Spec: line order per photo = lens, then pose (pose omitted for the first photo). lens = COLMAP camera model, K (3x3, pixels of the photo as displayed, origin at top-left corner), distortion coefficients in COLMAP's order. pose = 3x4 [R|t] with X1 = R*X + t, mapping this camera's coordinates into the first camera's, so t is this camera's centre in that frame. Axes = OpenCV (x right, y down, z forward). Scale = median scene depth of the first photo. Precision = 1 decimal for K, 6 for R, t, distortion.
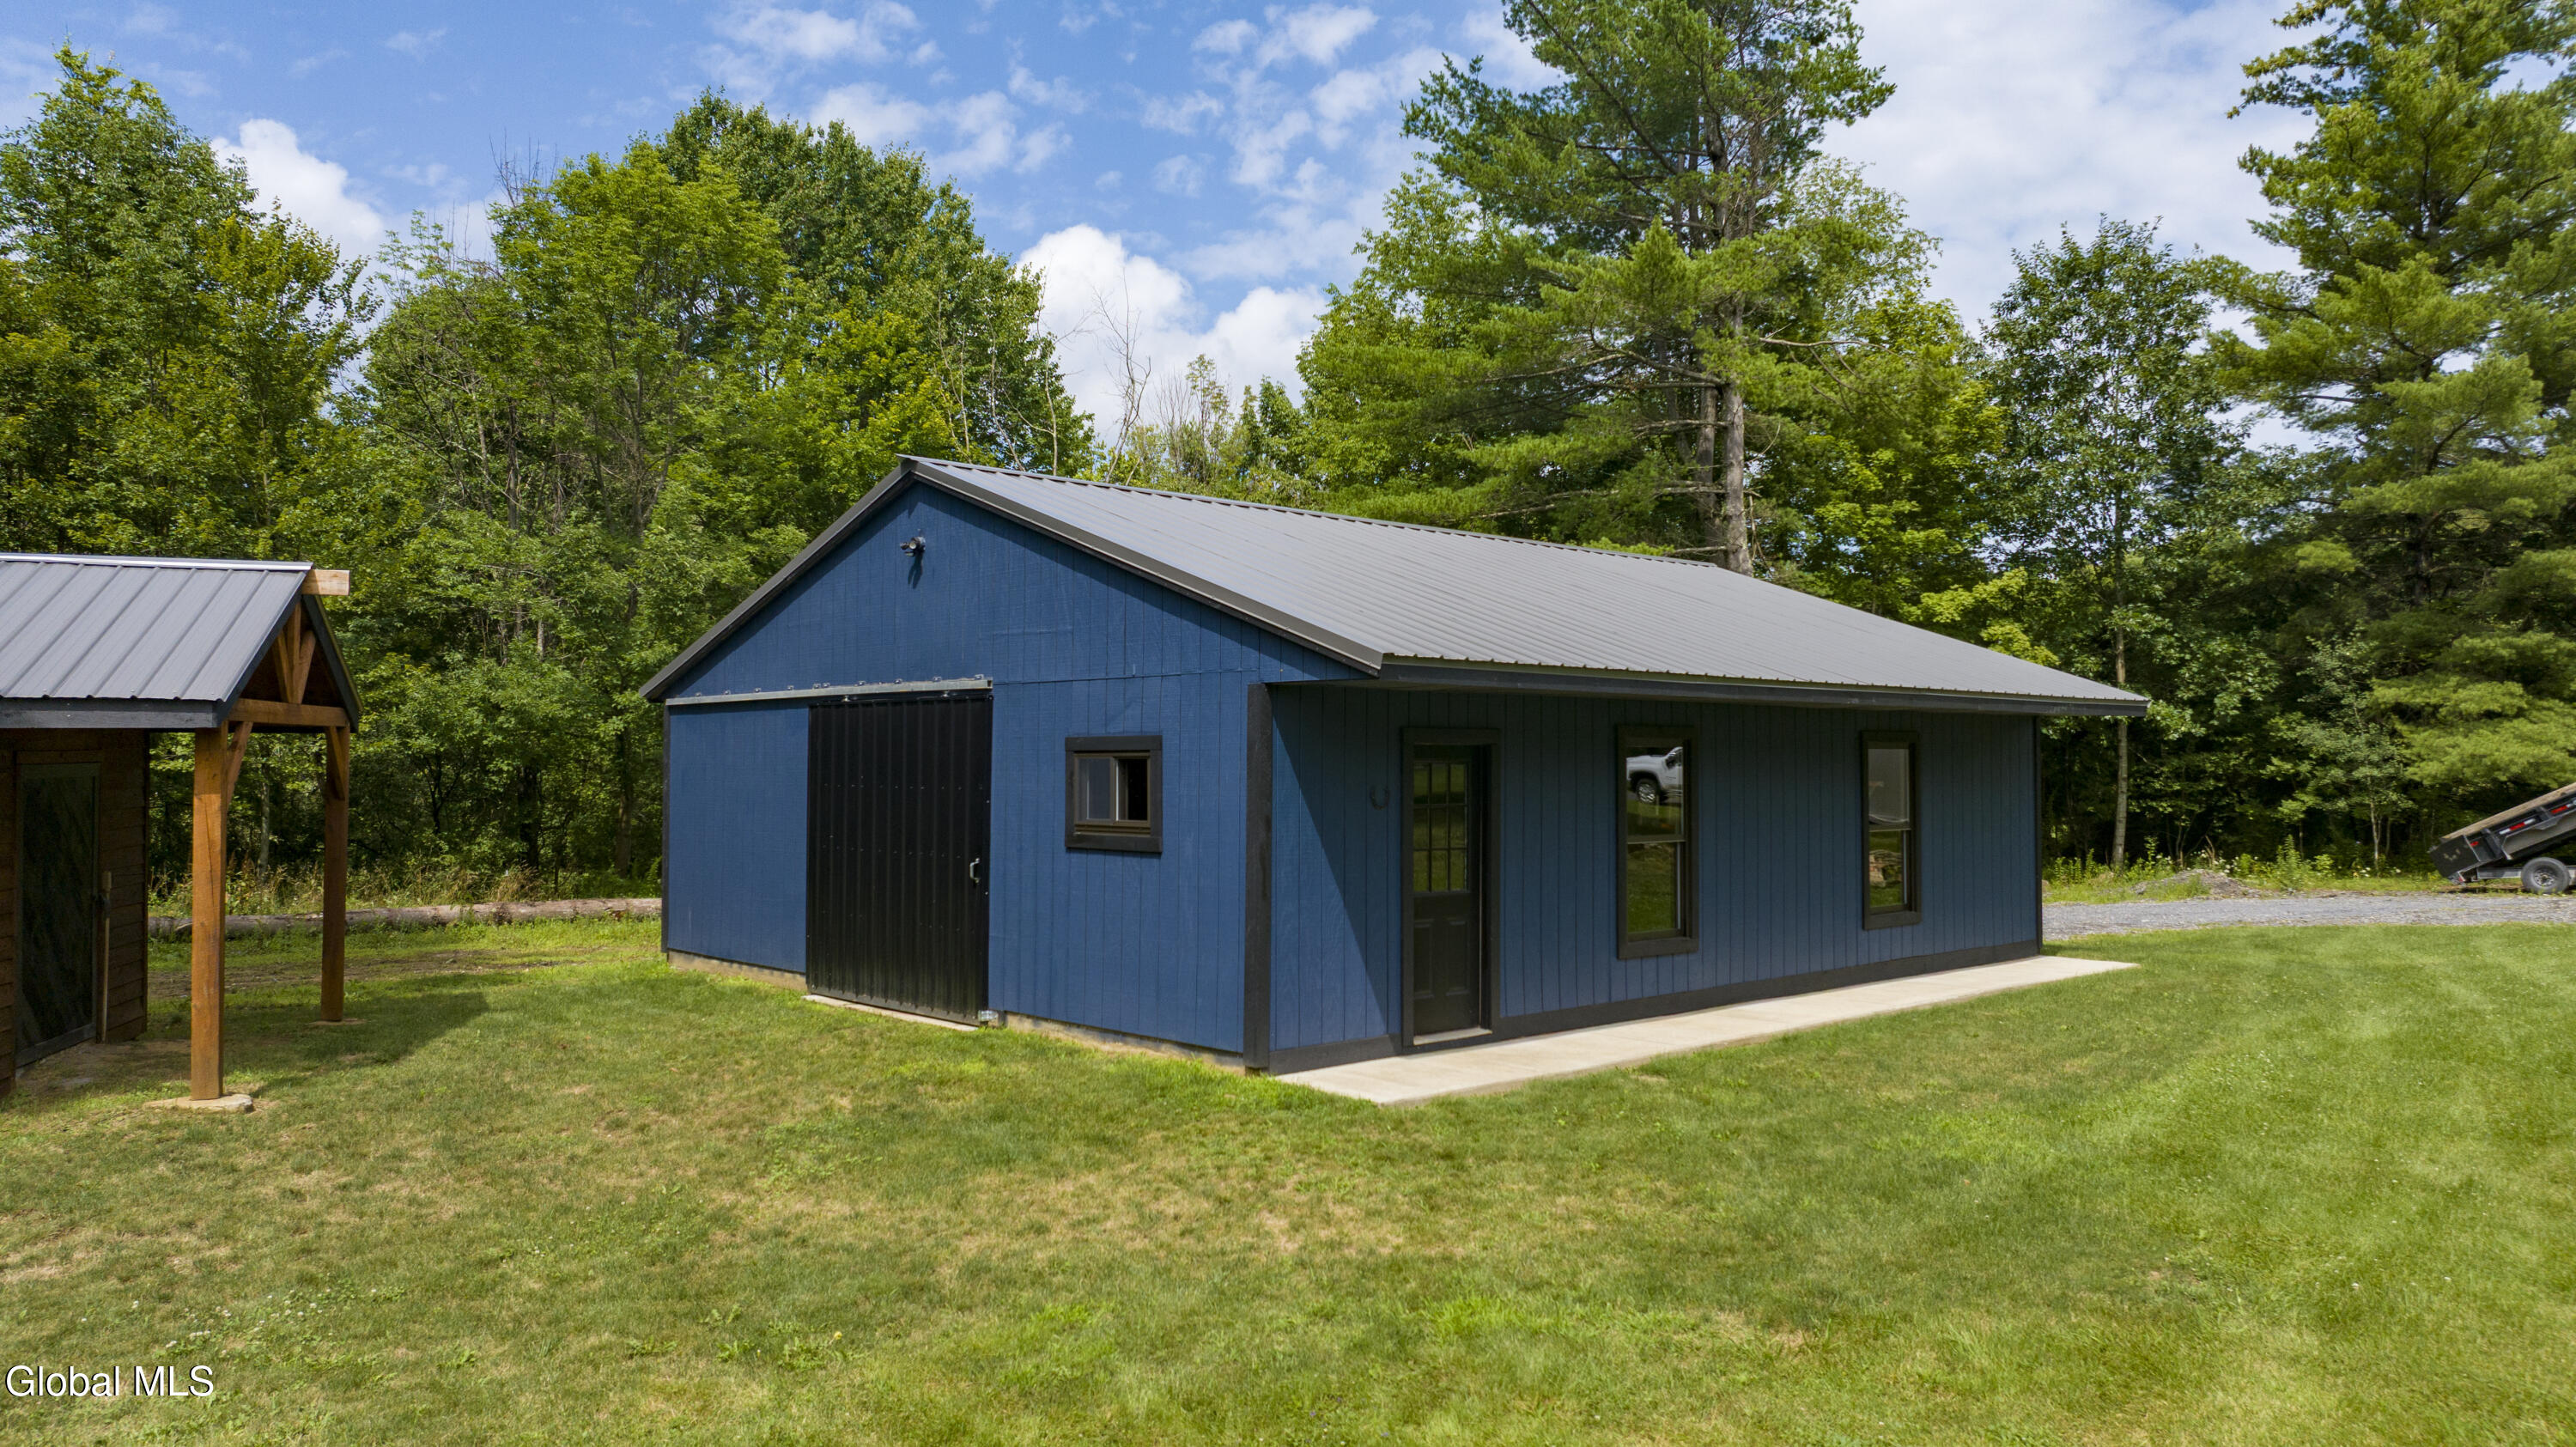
lens RADIAL K [[1796.1, 0, 1288.0], [0, 1796.1, 723.5], [0, 0, 1]] dist [-0.014467, -0.000498]
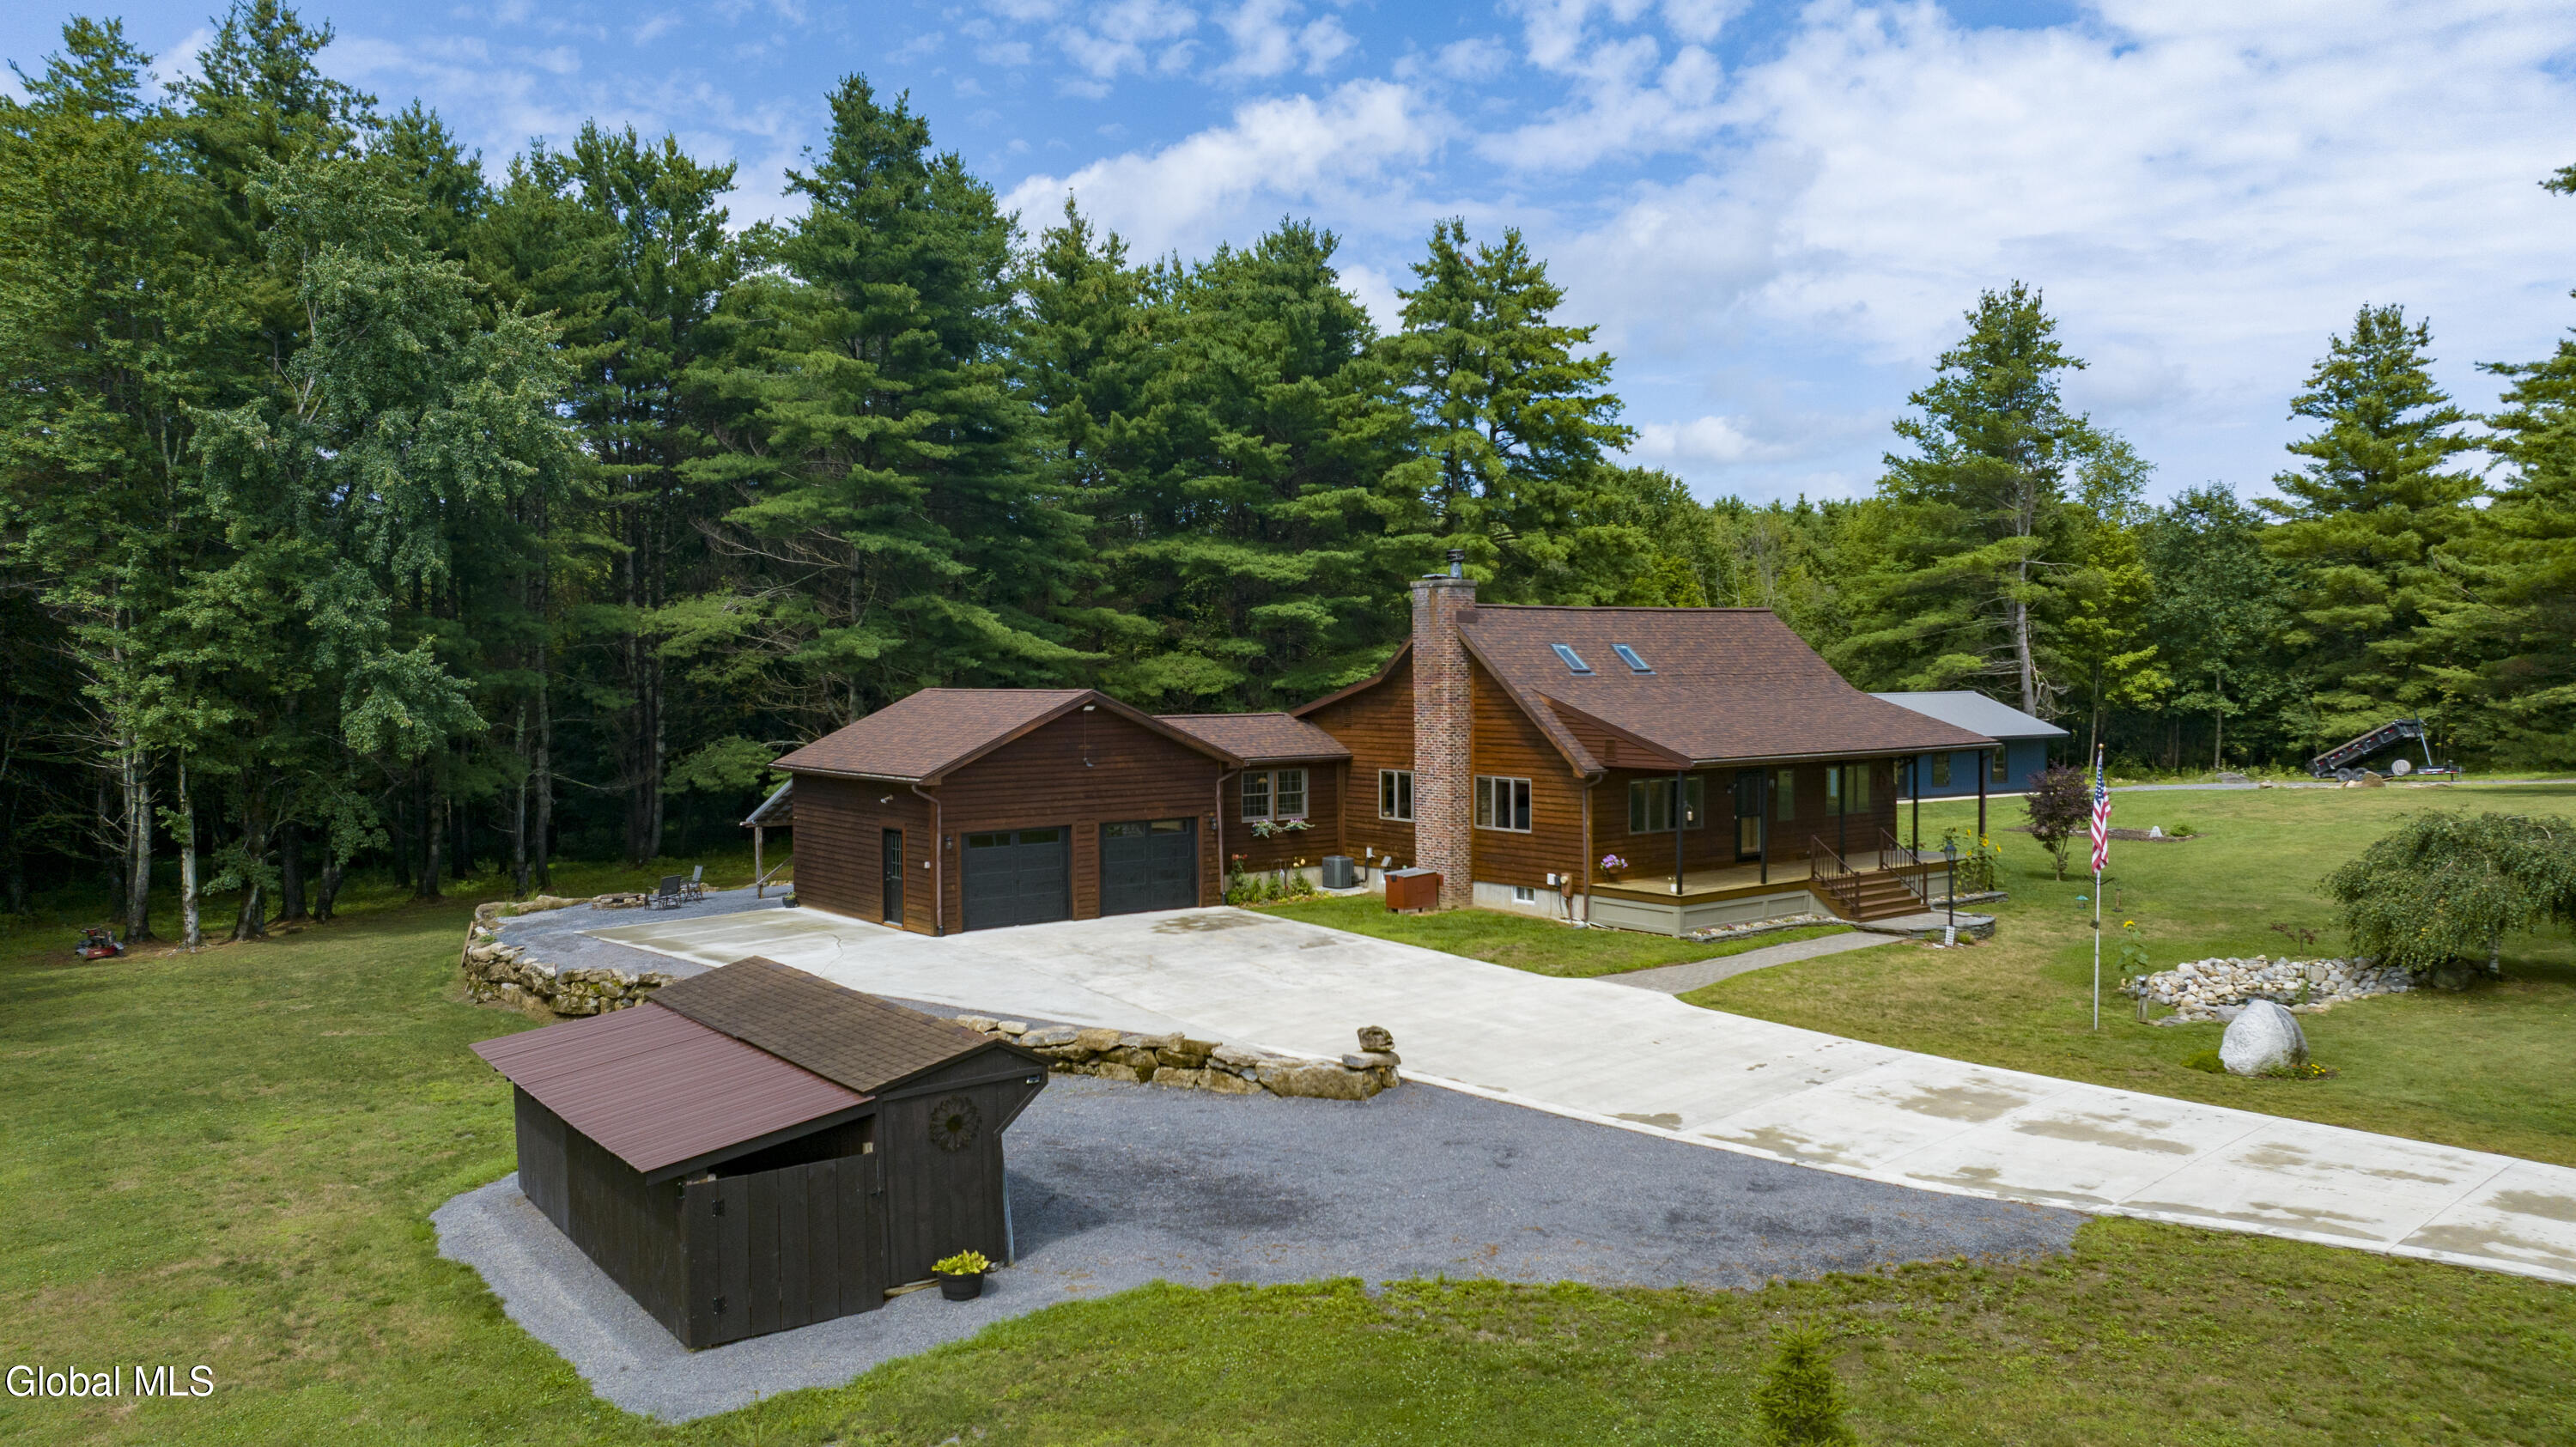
lens RADIAL K [[1796.1, 0, 1288.0], [0, 1796.1, 723.5], [0, 0, 1]] dist [-0.014467, -0.000498]
pose [[0.971073, -0.003821, -0.238752, -0.163613], [0.016597, 0.998534, 0.051524, -0.145461], [0.238205, -0.053996, 0.969713, -1.834858]]
